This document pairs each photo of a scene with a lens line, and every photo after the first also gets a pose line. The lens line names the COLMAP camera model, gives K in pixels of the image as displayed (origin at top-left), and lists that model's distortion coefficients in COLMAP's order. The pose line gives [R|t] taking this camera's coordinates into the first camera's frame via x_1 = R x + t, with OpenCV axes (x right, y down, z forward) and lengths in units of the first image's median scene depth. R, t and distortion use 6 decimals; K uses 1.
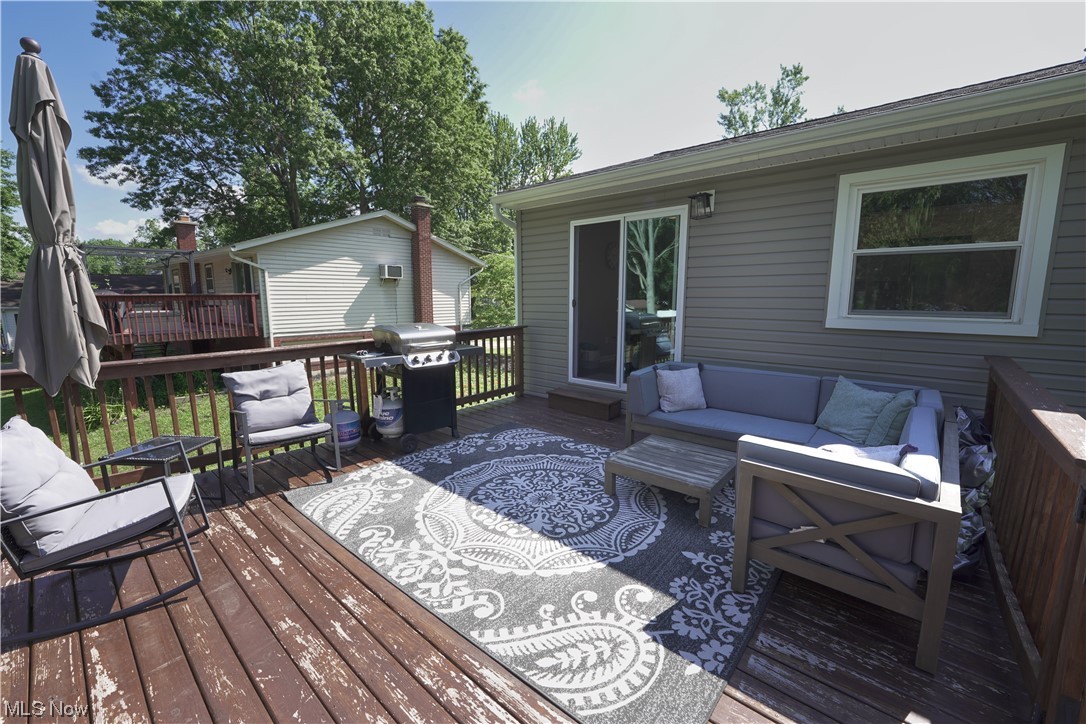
lens RADIAL K [[443.2, 0, 544.2], [0, 443.2, 362.6], [0, 0, 1]] dist [-0.007373, -0.002009]
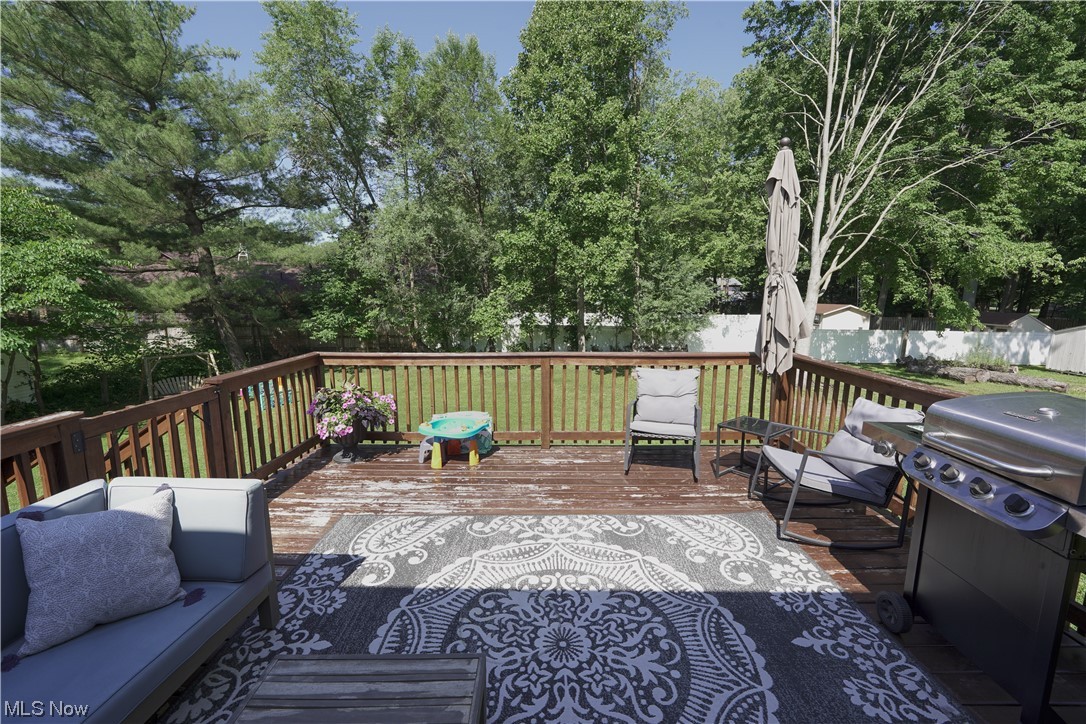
lens RADIAL K [[443.2, 0, 544.2], [0, 443.2, 362.6], [0, 0, 1]] dist [-0.007373, -0.002009]
pose [[-0.760871, 0.096648, -0.641666, 0.421234], [-0.102052, 0.958718, 0.265414, -0.263897], [0.640828, 0.267429, -0.719598, 1.473127]]
